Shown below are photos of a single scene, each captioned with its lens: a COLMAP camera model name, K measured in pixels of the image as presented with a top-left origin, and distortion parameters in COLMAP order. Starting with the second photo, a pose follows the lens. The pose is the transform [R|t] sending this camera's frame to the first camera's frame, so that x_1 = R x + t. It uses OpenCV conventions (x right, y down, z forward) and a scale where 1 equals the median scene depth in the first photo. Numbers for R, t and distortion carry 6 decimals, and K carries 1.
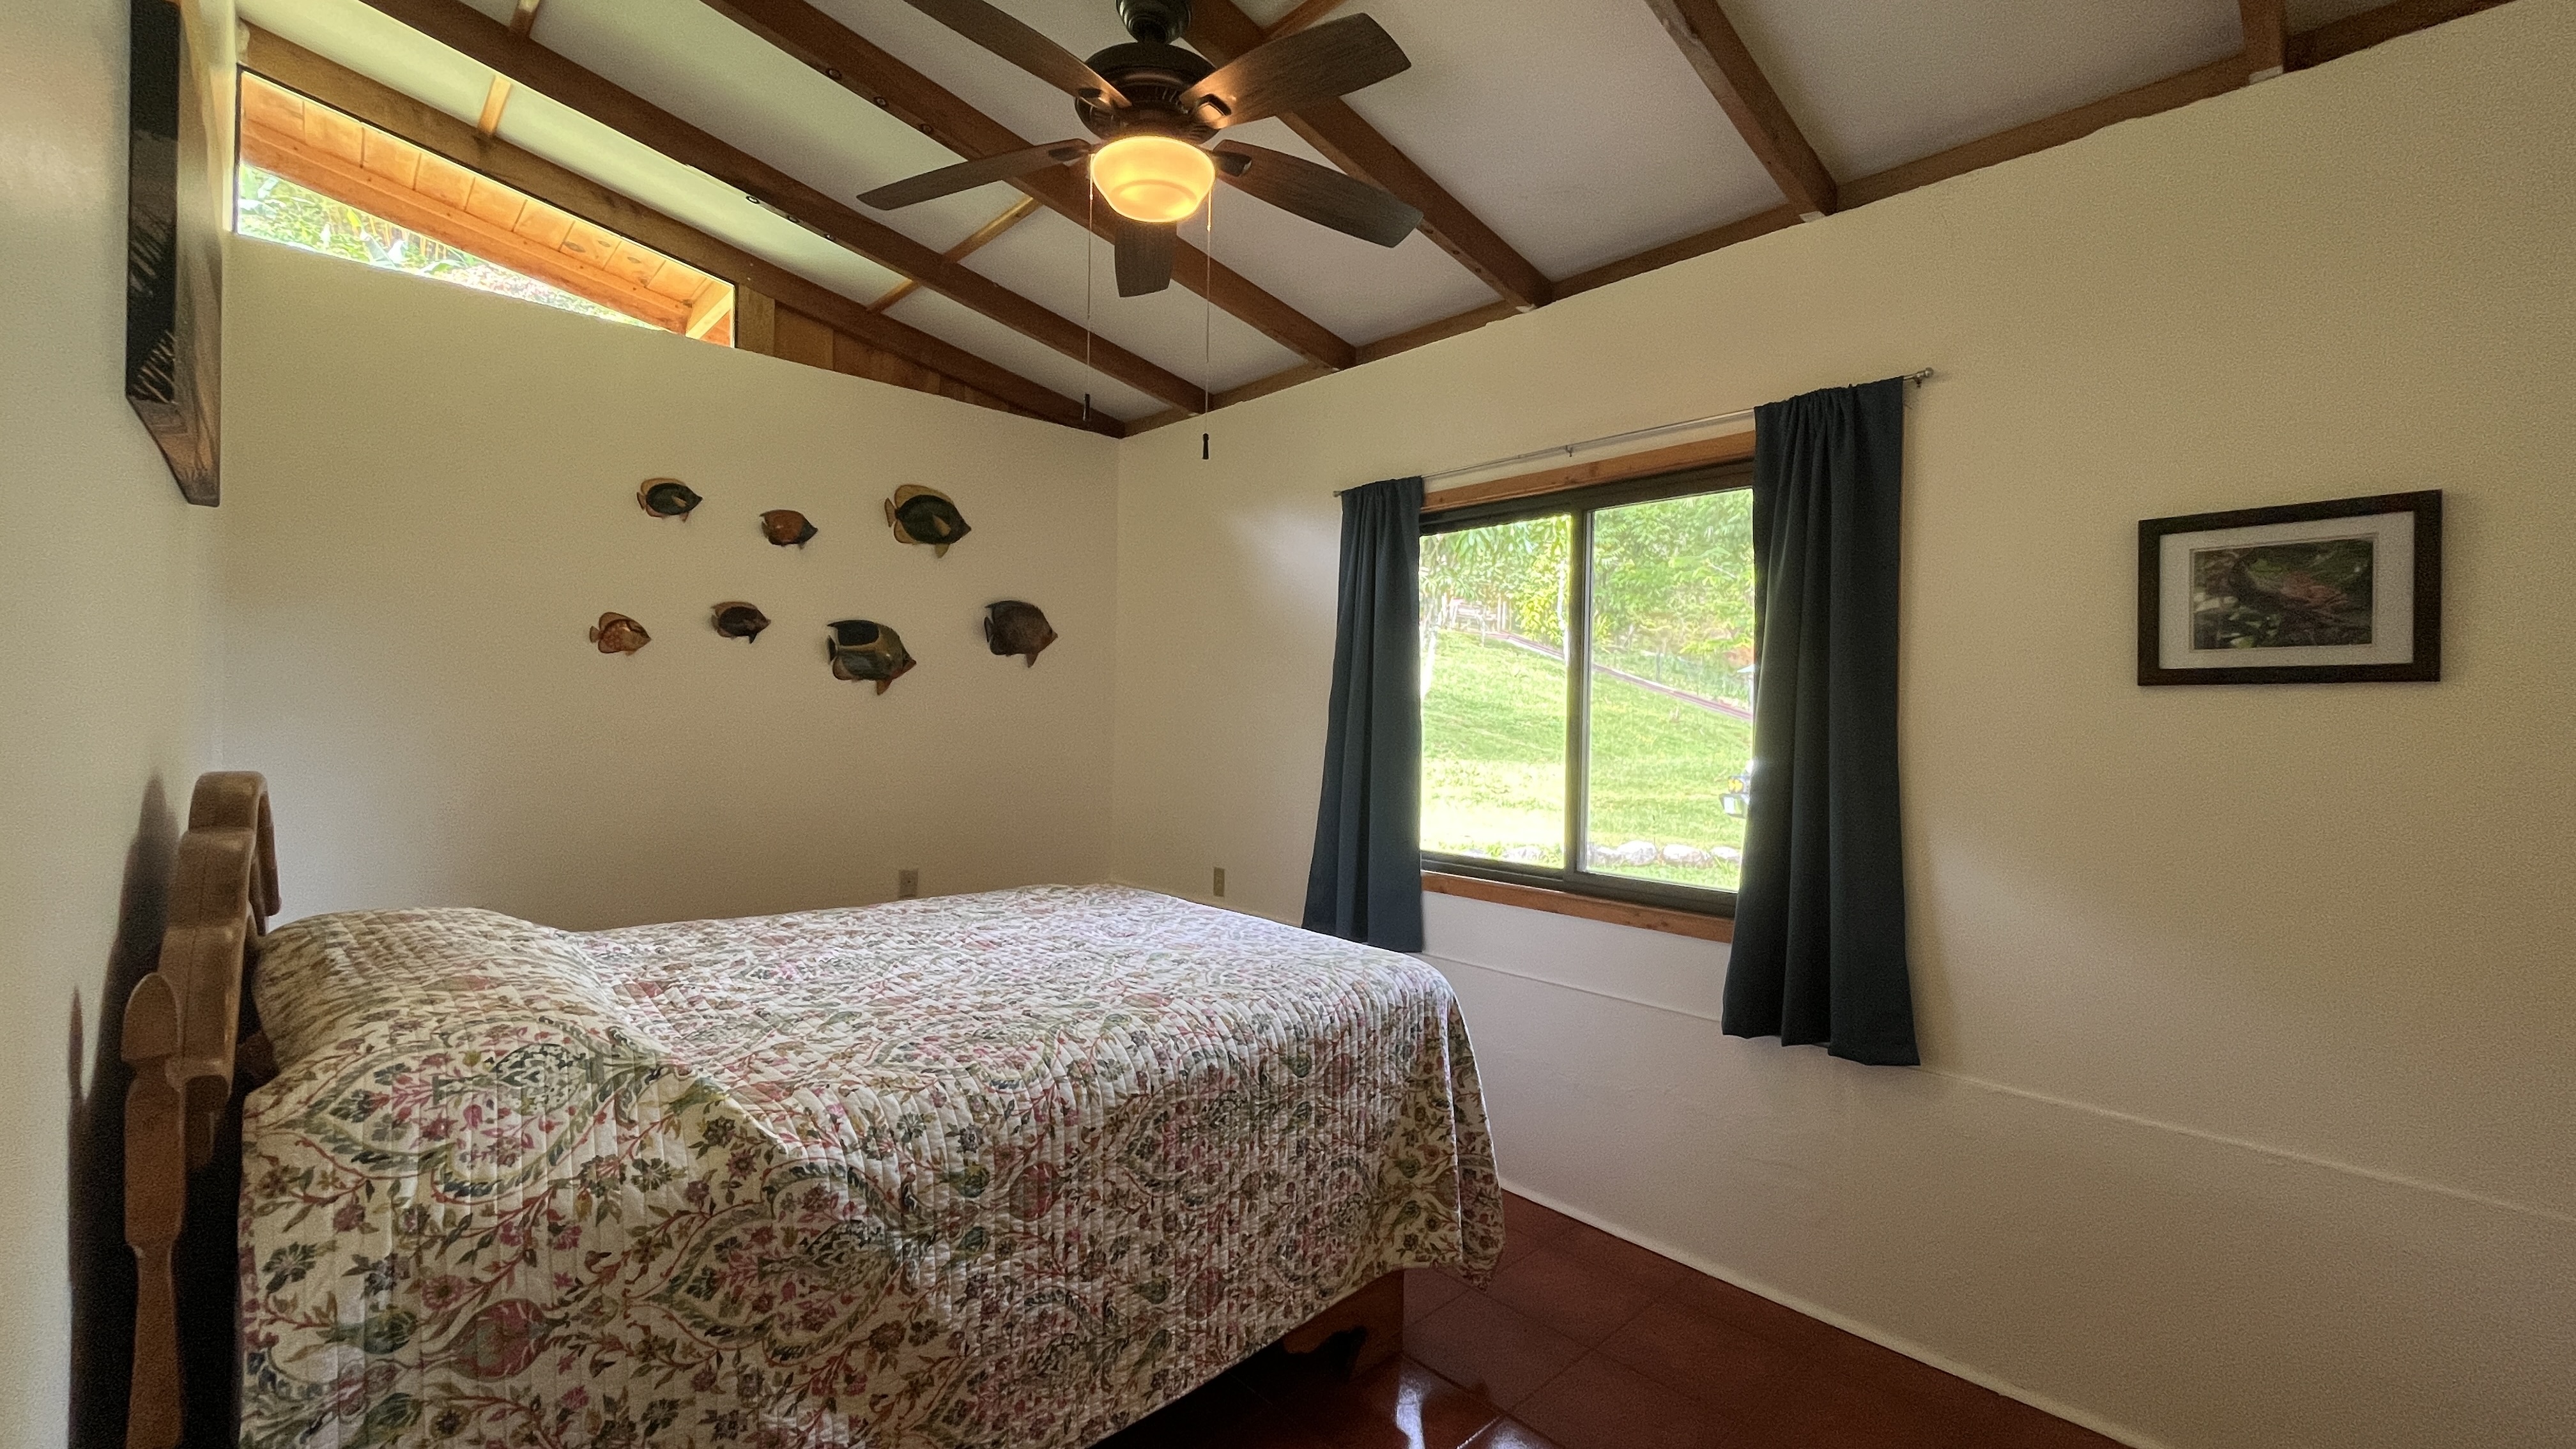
lens RADIAL K [[1035.6, 0, 1306.5], [0, 1035.6, 722.1], [0, 0, 1]] dist [-0.005148, 0.000574]
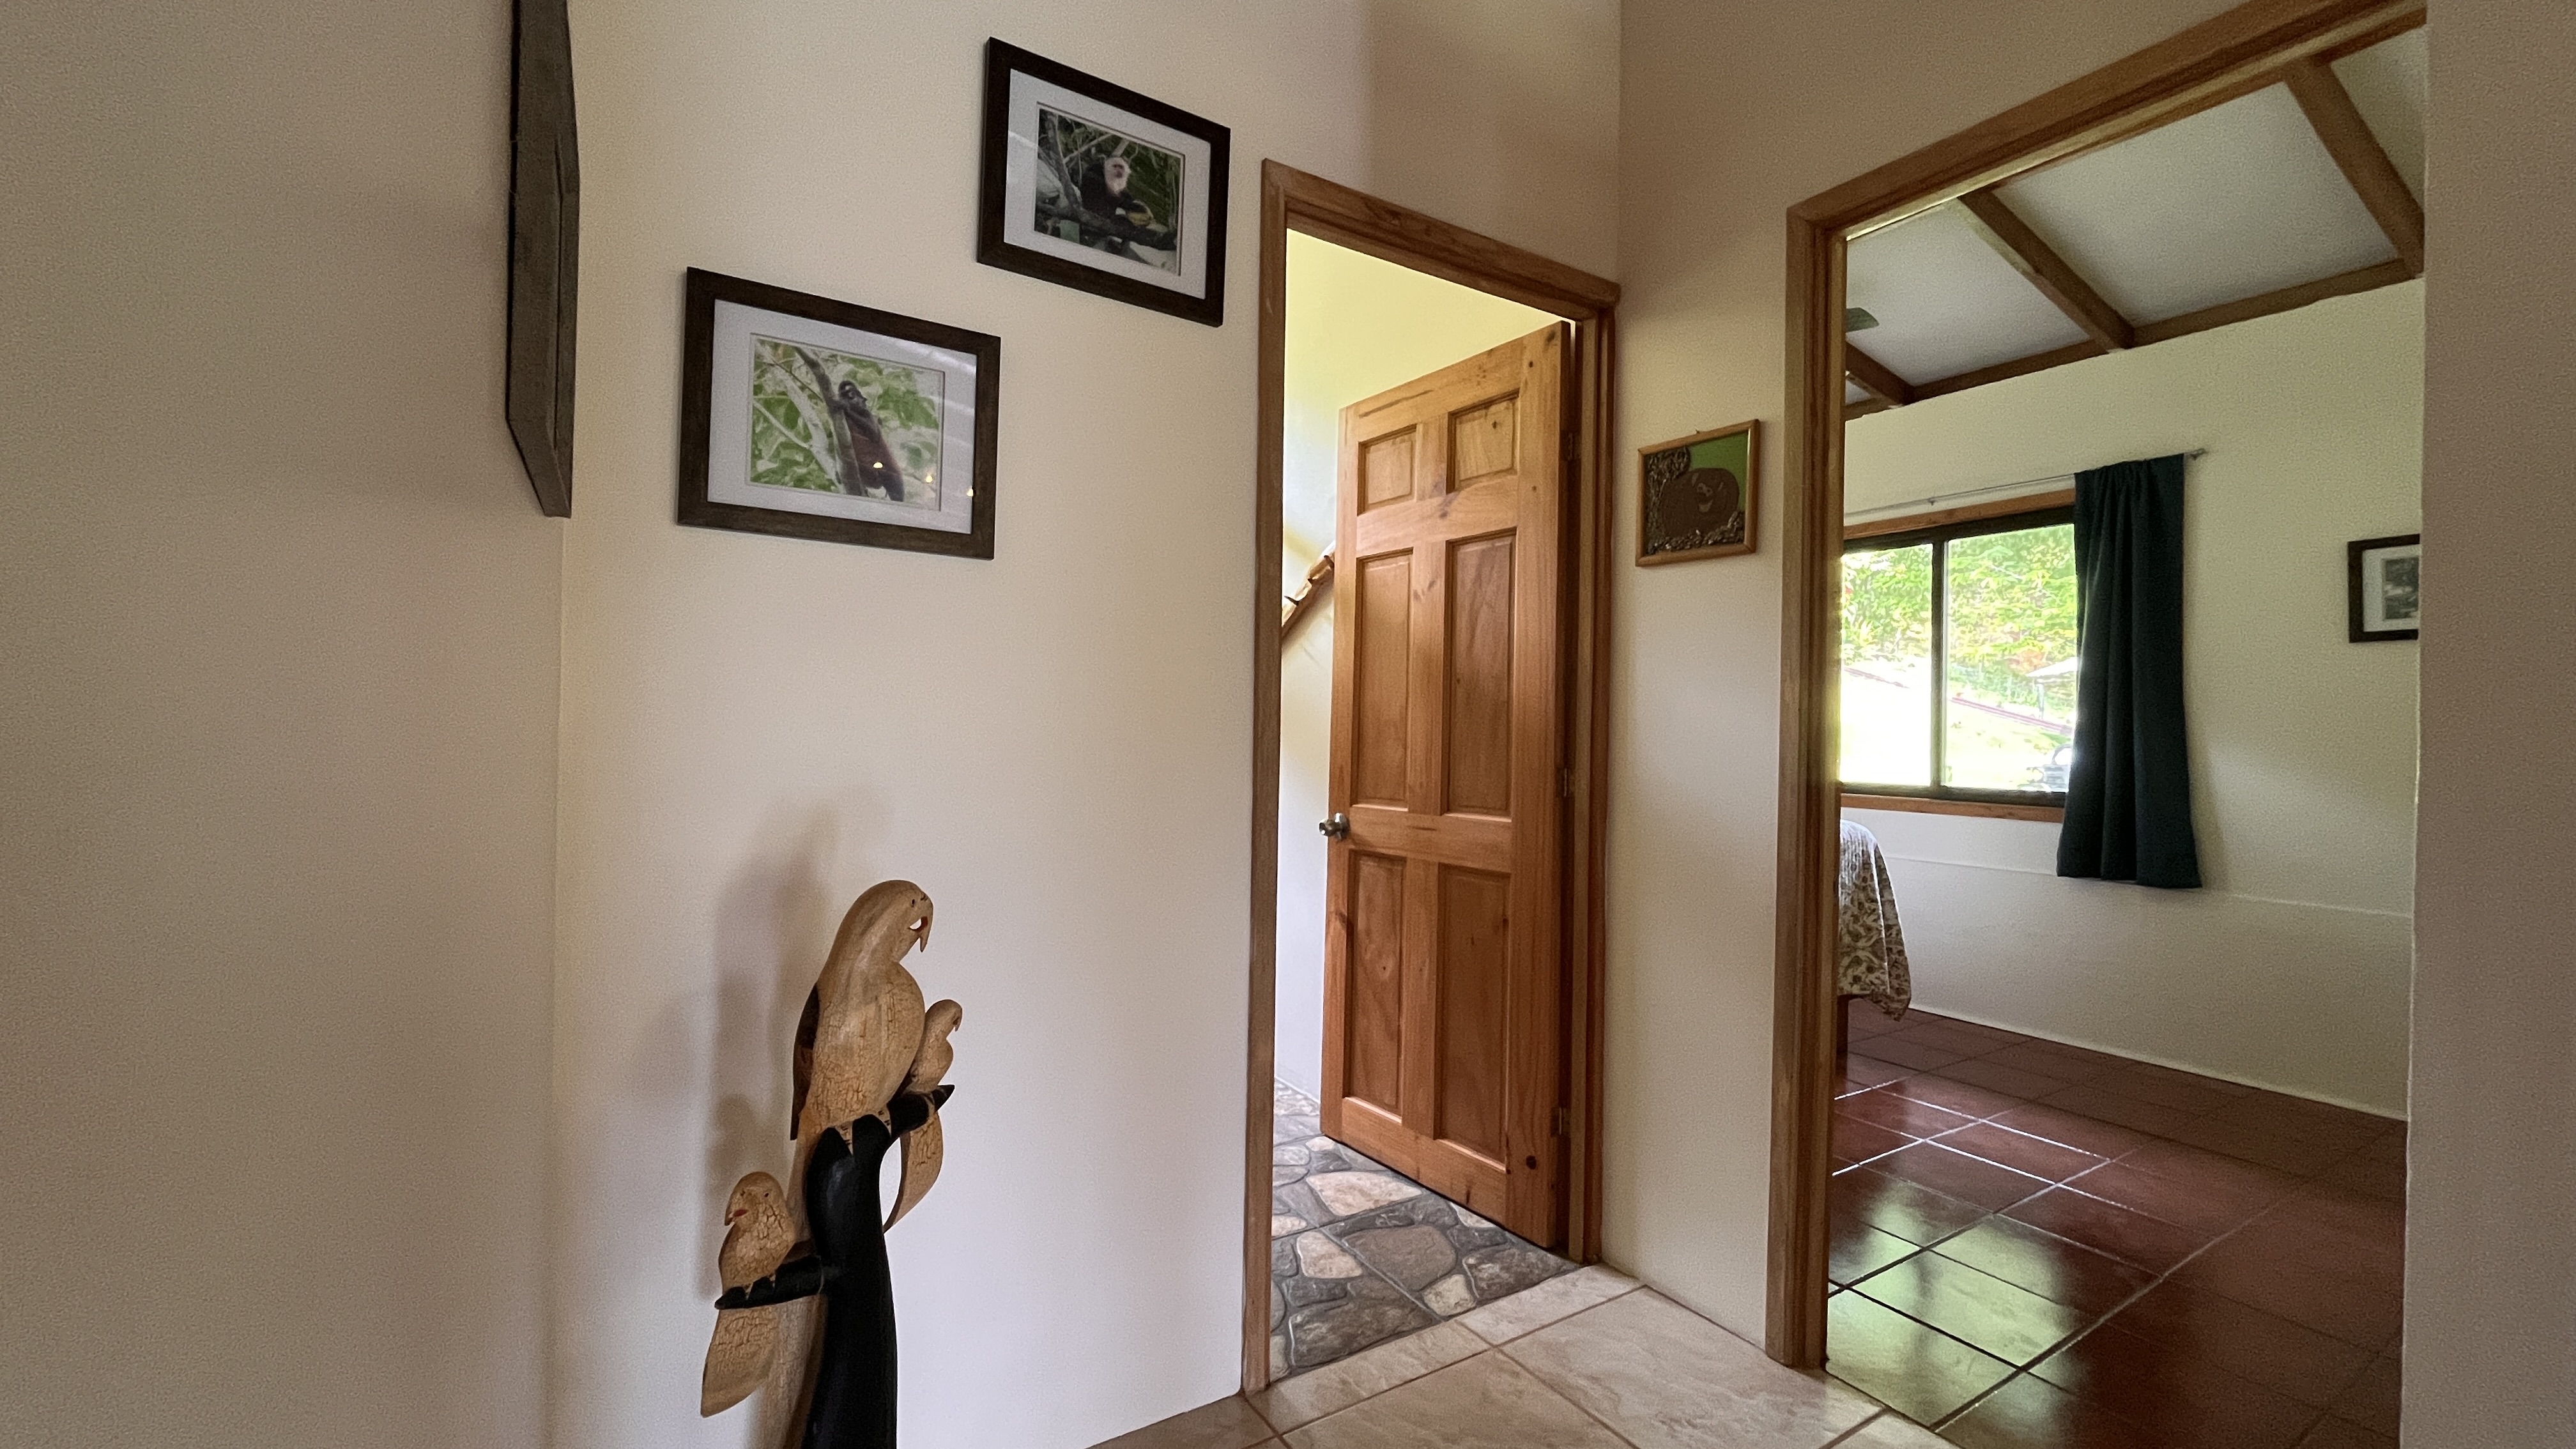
lens RADIAL K [[1035.6, 0, 1298.6], [0, 1035.6, 716.3], [0, 0, 1]] dist [-0.005148, 0.000574]
pose [[0.977398, -0.004331, -0.211363, -0.409966], [-0.000357, 0.999755, -0.022137, 0.101720], [0.211407, 0.021712, 0.977157, -0.813032]]
